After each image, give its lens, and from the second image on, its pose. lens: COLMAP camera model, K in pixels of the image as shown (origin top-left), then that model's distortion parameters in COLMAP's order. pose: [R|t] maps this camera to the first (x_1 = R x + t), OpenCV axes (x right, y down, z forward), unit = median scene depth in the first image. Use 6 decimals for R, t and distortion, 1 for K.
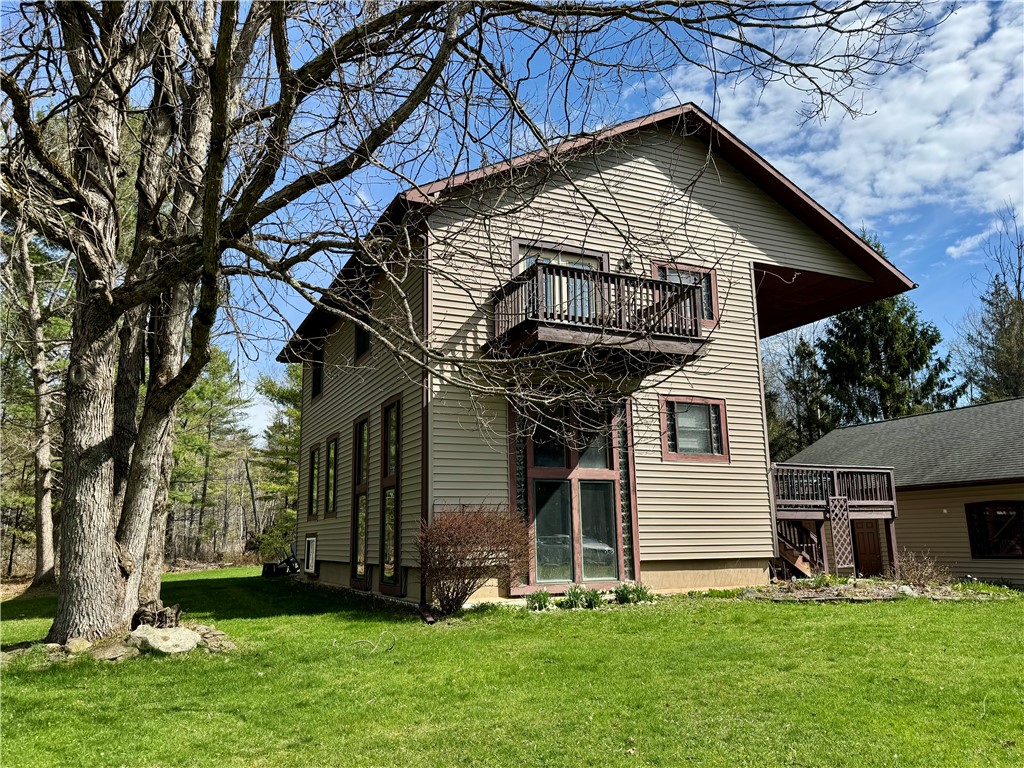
lens RADIAL K [[758.4, 0, 512.0], [0, 758.4, 384.0], [0, 0, 1]] dist [0.156732, -0.262546]
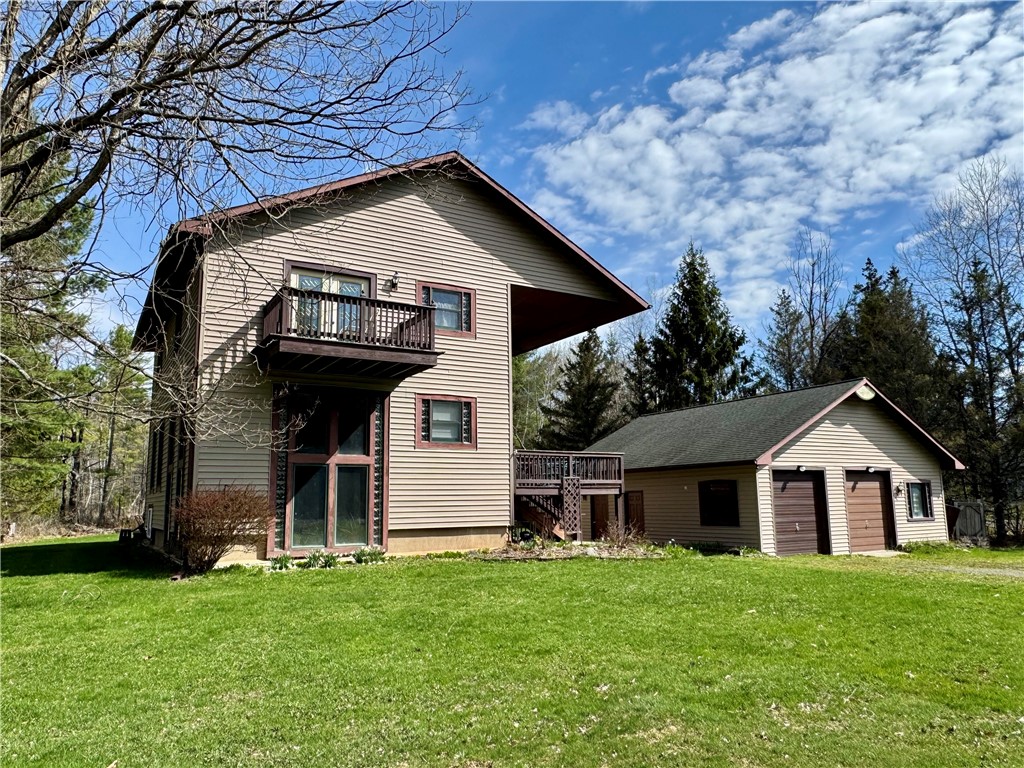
lens RADIAL K [[715.4, 0, 512.0], [0, 715.4, 384.0], [0, 0, 1]] dist [-0.000432, -0.000885]
pose [[0.995315, 0.019809, 0.094633, 0.233302], [-0.022590, 0.999341, 0.028410, -0.036507], [-0.094008, -0.030415, 0.995107, -0.138813]]
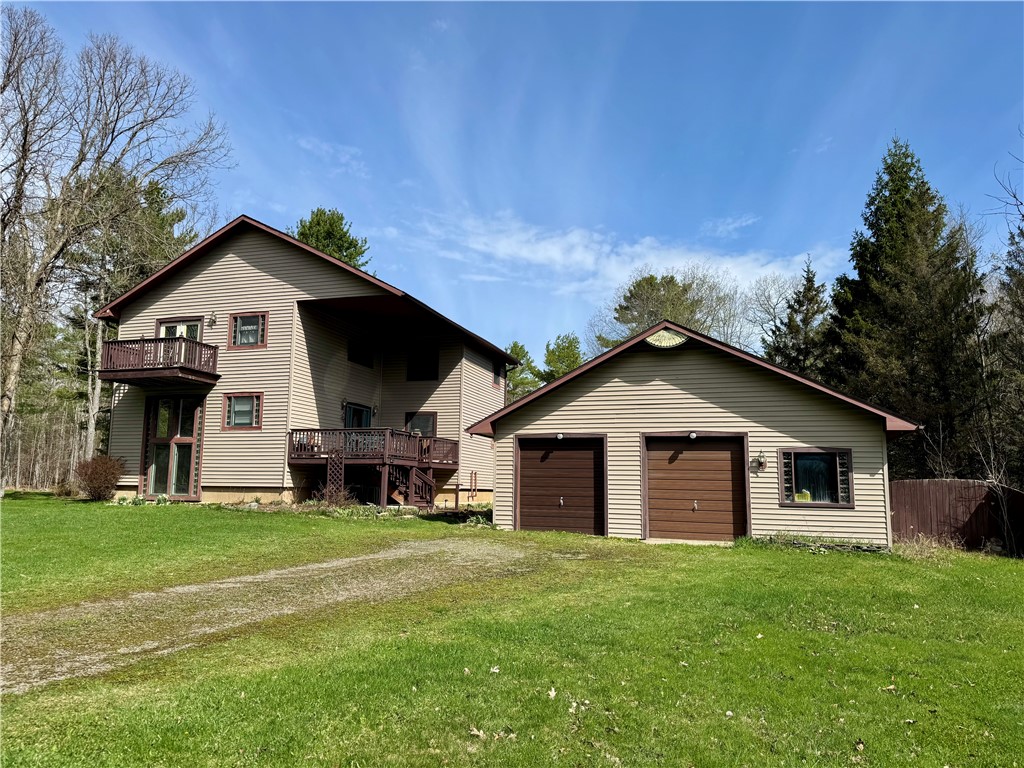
lens RADIAL K [[715.2, 0, 512.0], [0, 715.2, 384.0], [0, 0, 1]] dist [0.066750, -0.000147]
pose [[0.723242, -0.070408, -0.686996, 1.785389], [0.106123, 0.994305, 0.009819, 0.045901], [0.682392, -0.080007, 0.726595, 0.245563]]
